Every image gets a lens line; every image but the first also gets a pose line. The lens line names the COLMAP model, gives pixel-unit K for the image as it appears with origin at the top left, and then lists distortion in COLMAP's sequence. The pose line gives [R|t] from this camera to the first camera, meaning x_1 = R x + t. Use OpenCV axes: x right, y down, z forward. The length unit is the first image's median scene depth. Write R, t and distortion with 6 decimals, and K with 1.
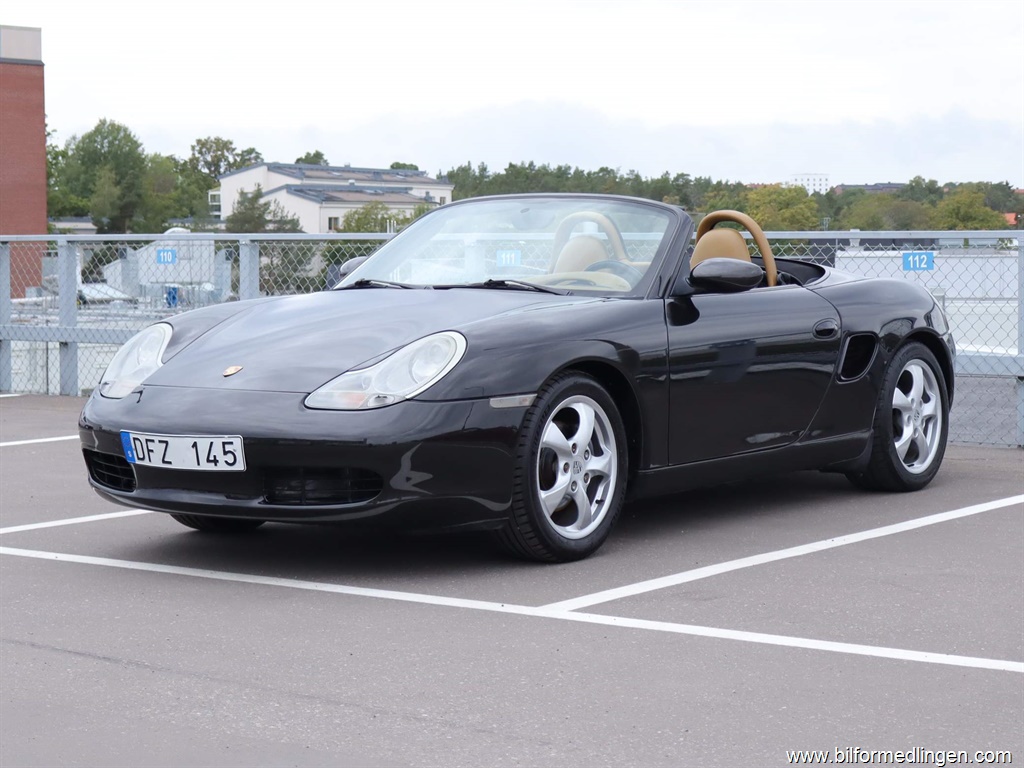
lens RADIAL K [[2344.1, 0, 514.9], [0, 2344.1, 333.5], [0, 0, 1]] dist [-0.089452, 0.025376]
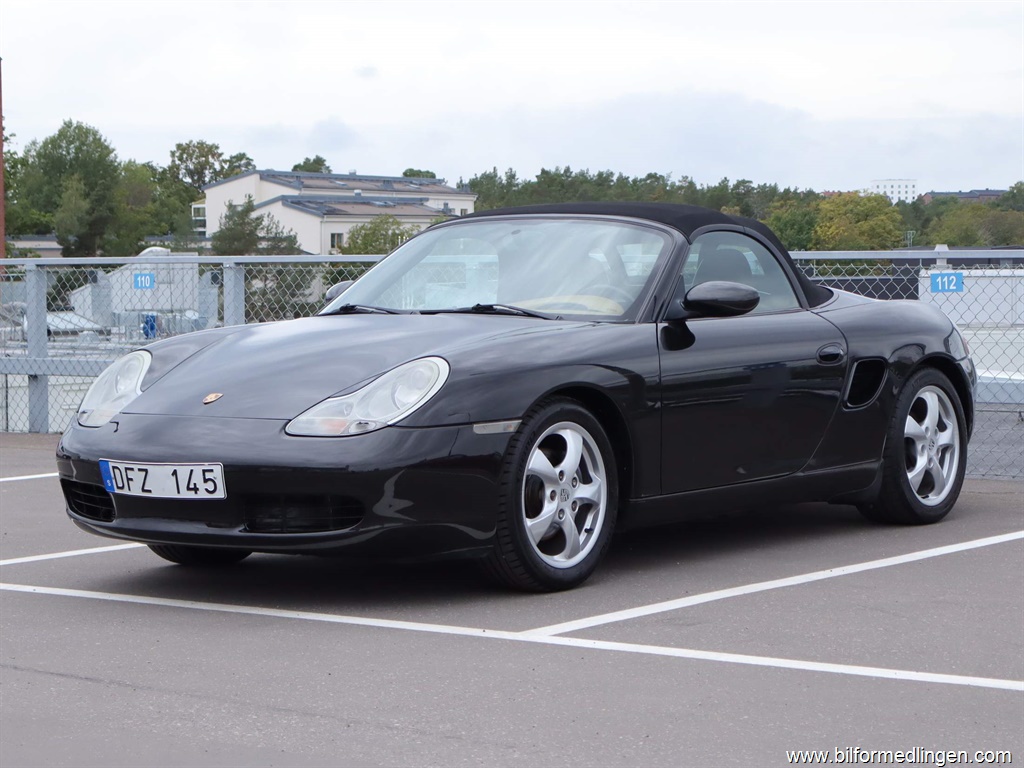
lens RADIAL K [[2743.5, 0, 512.0], [0, 2743.5, 384.0], [0, 0, 1]] dist [-0.068193, -0.675806]
pose [[0.999890, -0.004545, -0.014101, 0.017723], [0.004627, 0.999973, 0.005772, 0.003311], [0.014075, -0.005836, 0.999884, -0.124291]]
